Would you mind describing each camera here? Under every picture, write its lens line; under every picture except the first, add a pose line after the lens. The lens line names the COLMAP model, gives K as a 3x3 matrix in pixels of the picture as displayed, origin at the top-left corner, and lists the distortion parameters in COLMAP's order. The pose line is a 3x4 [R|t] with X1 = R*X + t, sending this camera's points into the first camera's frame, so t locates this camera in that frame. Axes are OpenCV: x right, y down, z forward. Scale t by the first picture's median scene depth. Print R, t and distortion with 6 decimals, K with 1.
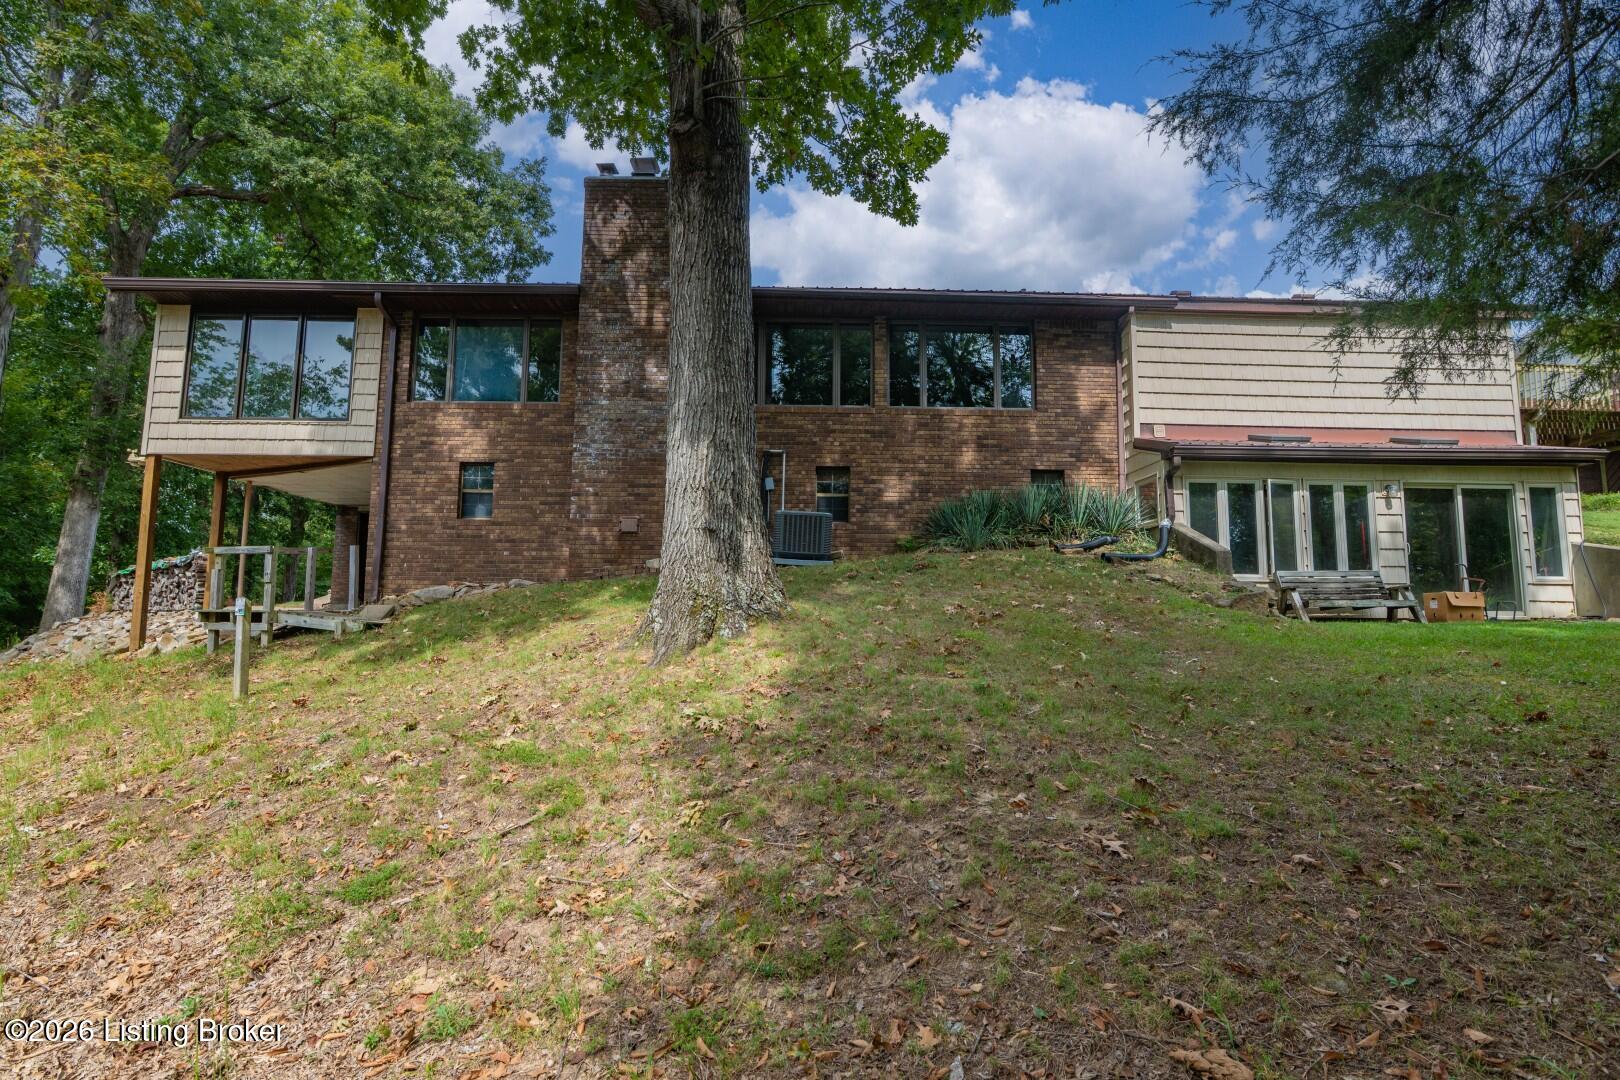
lens RADIAL K [[748.3, 0, 810.0], [0, 748.3, 540.0], [0, 0, 1]] dist [-0.016389, 0.001132]
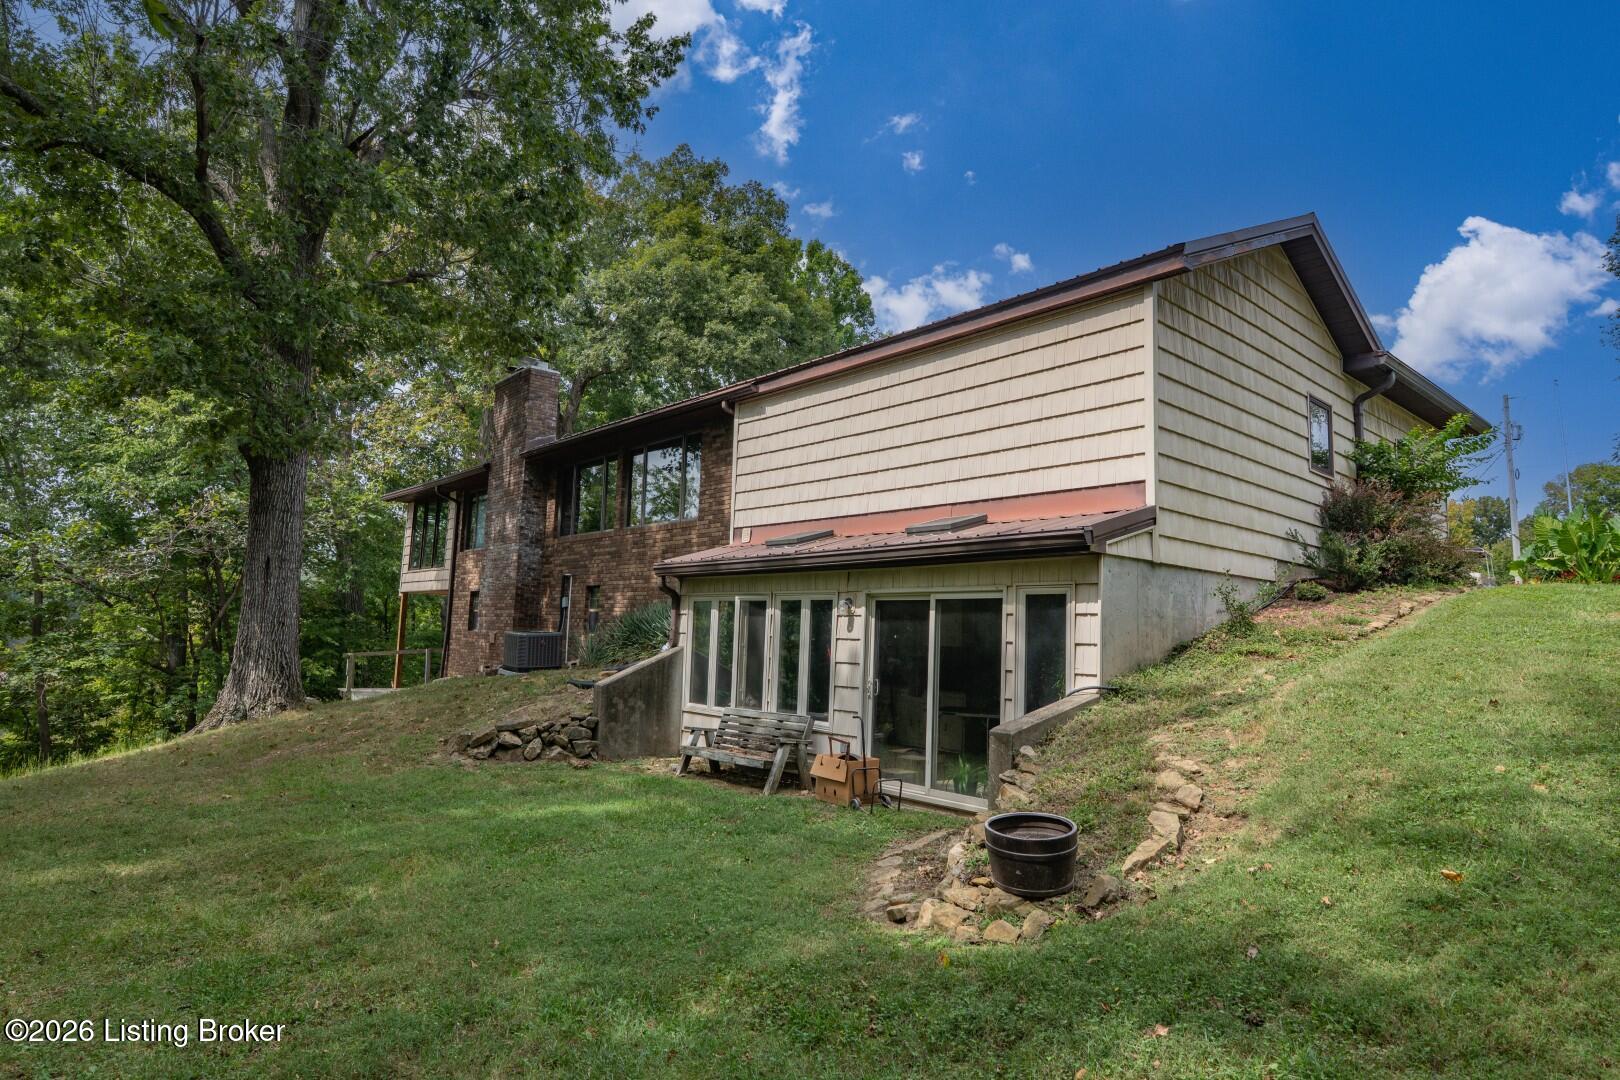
lens RADIAL K [[908.4, 0, 810.0], [0, 908.4, 540.0], [0, 0, 1]] dist [0.001114, 0.000033]
pose [[0.639384, -0.071867, -0.765521, 1.437395], [0.049689, 0.997403, -0.052134, -0.086122], [0.767280, -0.004705, 0.641295, 0.391102]]
